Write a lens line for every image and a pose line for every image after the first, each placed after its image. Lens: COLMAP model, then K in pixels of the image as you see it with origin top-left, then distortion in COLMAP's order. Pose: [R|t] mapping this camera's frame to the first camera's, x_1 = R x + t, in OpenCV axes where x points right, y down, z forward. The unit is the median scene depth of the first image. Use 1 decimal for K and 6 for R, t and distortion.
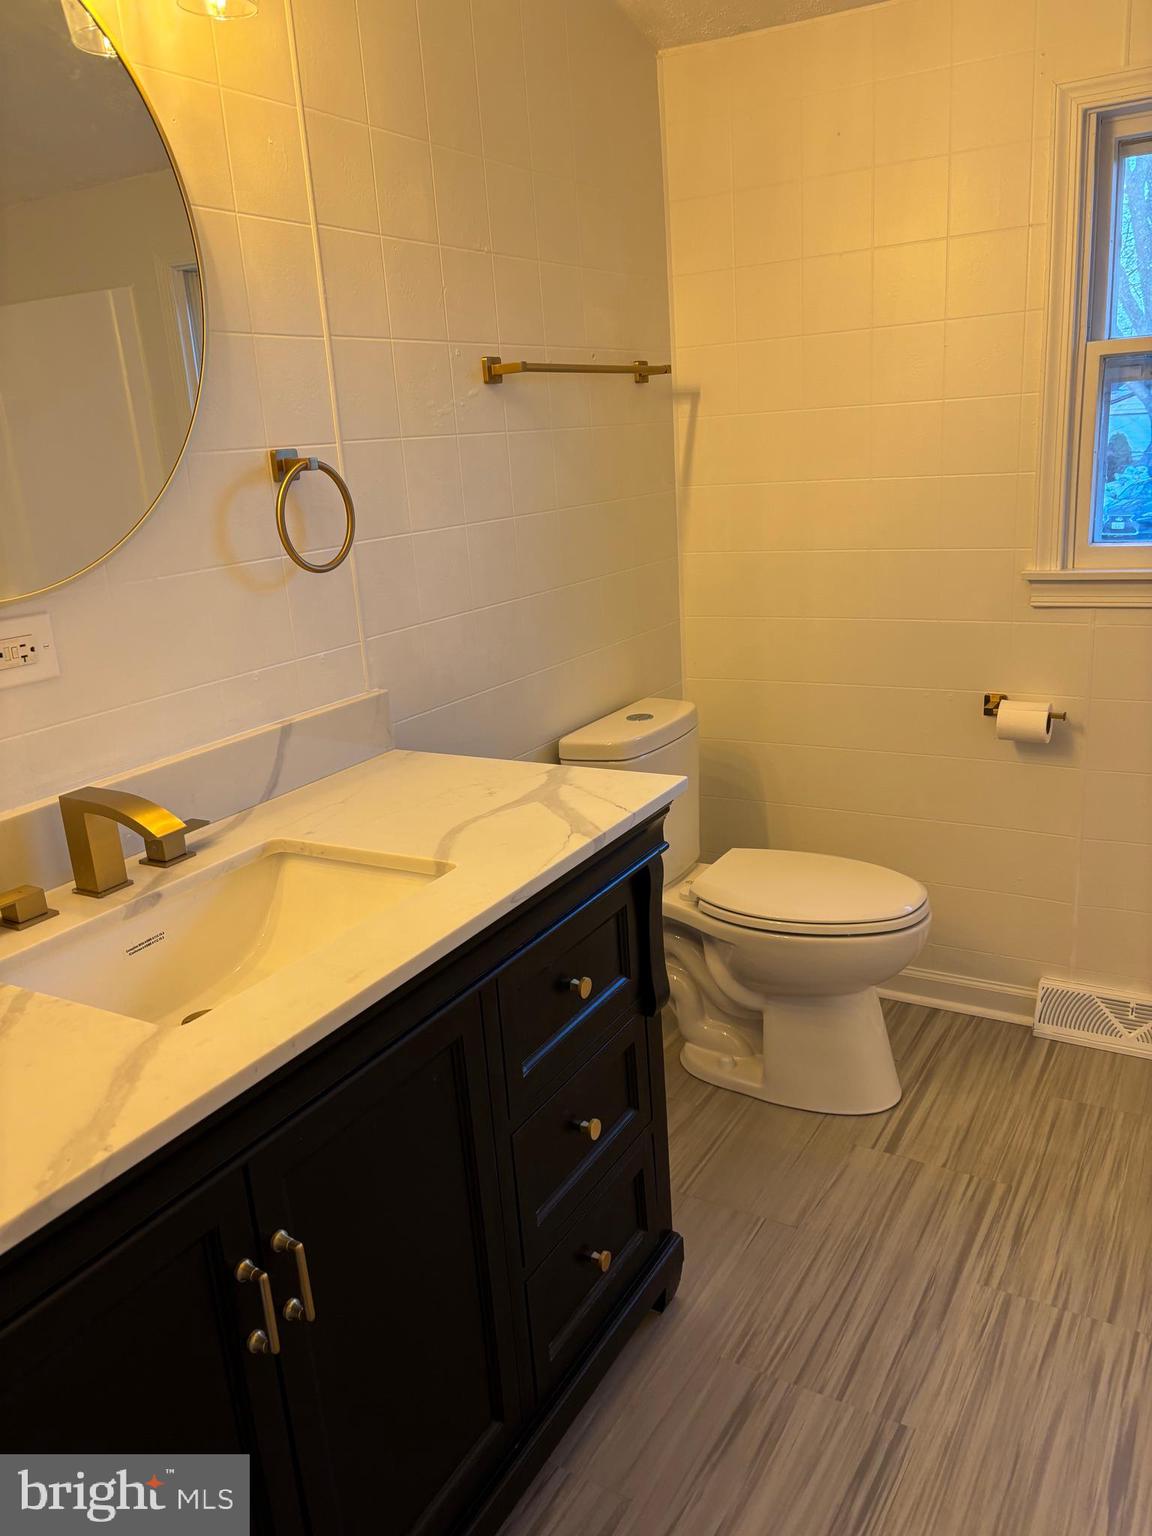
lens RADIAL K [[1163.0, 0, 572.4], [0, 1163.0, 771.7], [0, 0, 1]] dist [0.010590, -0.002141]
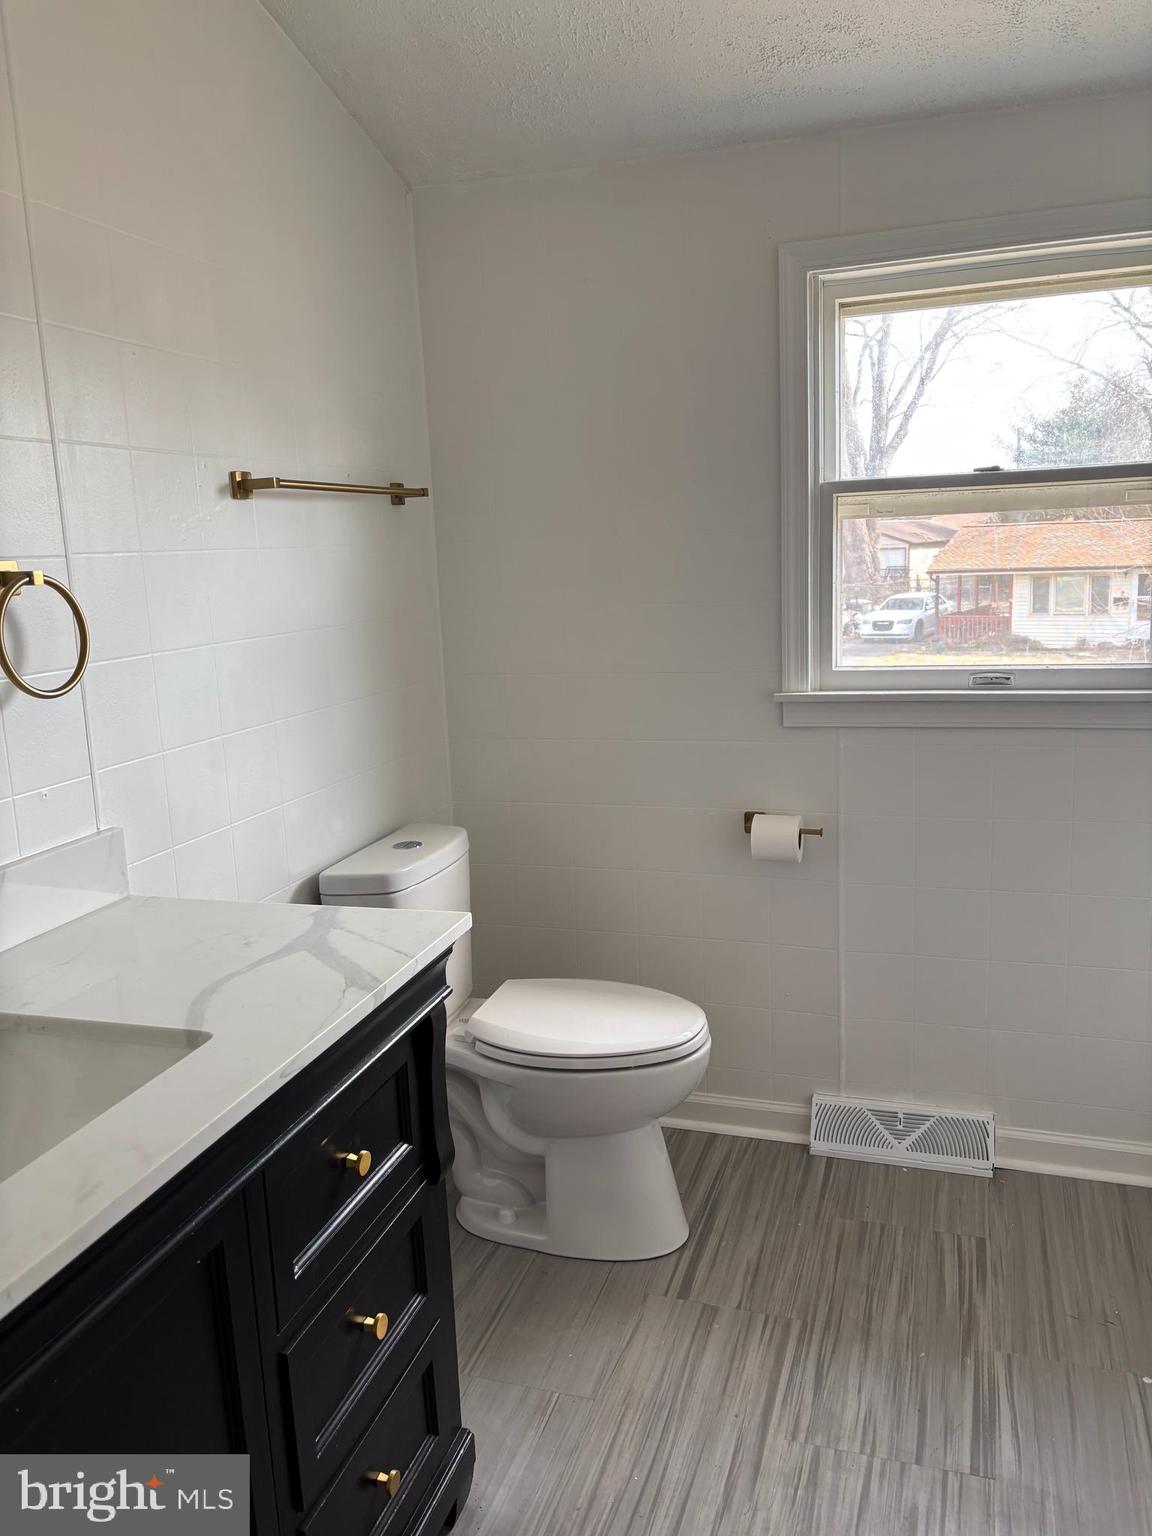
lens RADIAL K [[1163.0, 0, 577.1], [0, 1163.0, 760.4], [0, 0, 1]] dist [0.010590, -0.002141]
pose [[0.975743, -0.015796, 0.218347, -0.012104], [0.040250, 0.993335, -0.108005, -0.009329], [-0.215186, 0.114173, 0.969876, 0.047993]]
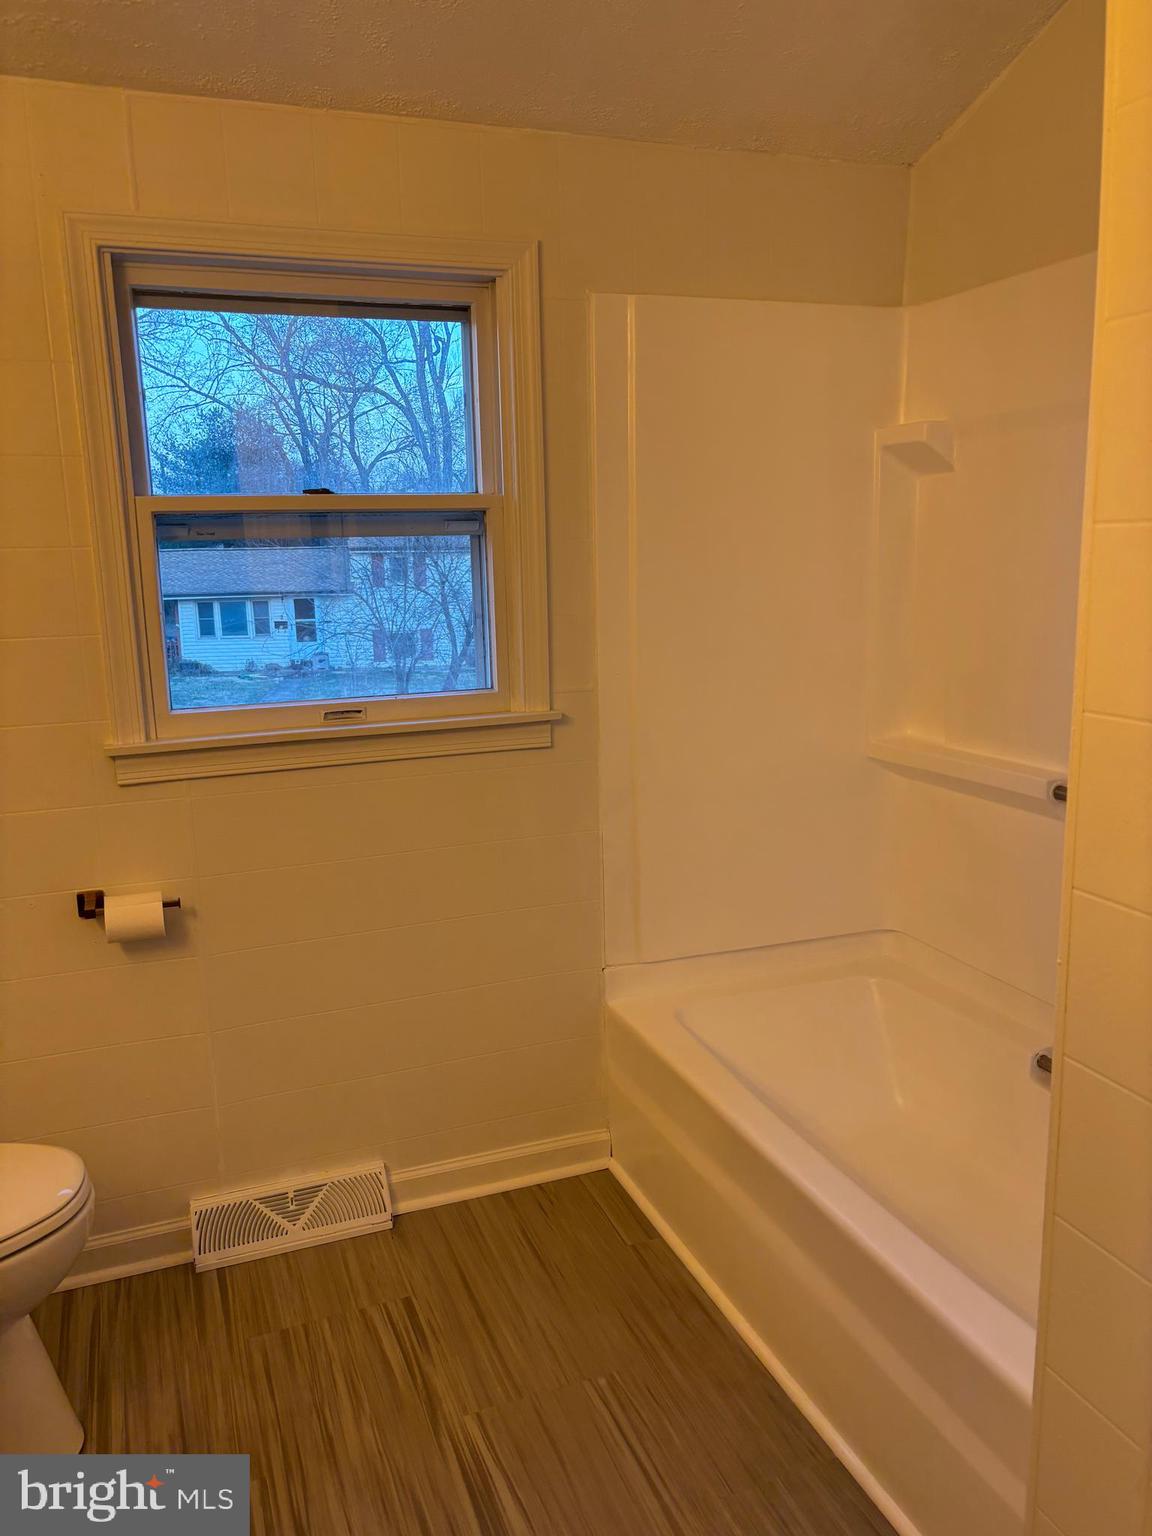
lens RADIAL K [[1163.0, 0, 579.2], [0, 1163.0, 770.5], [0, 0, 1]] dist [0.010590, -0.002141]
pose [[0.616870, -0.100954, 0.780564, -0.076385], [0.203996, 0.978357, -0.034680, -0.057417], [-0.760169, 0.180625, 0.624113, 0.213503]]
